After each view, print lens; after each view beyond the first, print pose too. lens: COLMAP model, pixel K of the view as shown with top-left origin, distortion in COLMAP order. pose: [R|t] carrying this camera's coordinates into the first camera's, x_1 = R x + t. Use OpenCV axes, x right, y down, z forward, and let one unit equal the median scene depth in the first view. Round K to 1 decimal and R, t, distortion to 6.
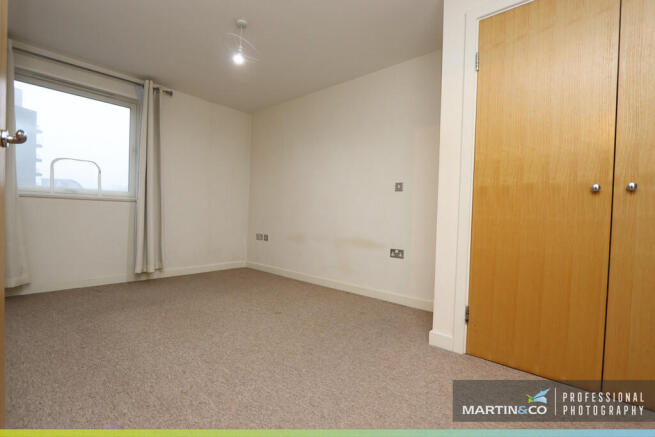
lens RADIAL K [[303.7, 0, 319.2], [0, 303.7, 220.0], [0, 0, 1]] dist [-0.013239, 0.000079]
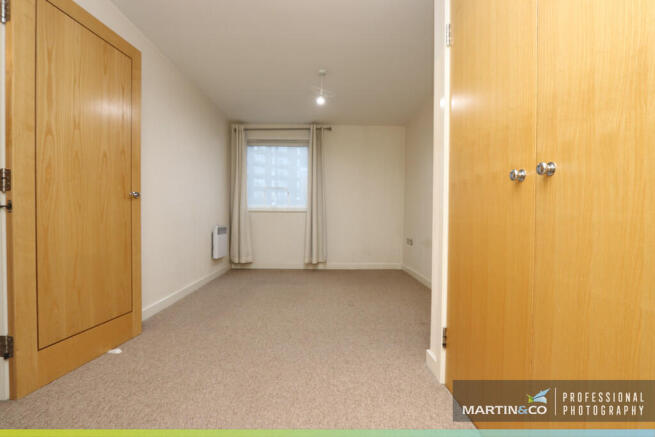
lens RADIAL K [[303.7, 0, 319.2], [0, 303.7, 220.0], [0, 0, 1]] dist [-0.013239, 0.000079]
pose [[0.670829, -0.013168, -0.741495, 0.491713], [-0.000192, 0.999839, -0.017929, 0.000138], [0.741612, 0.012169, 0.670719, 0.096606]]
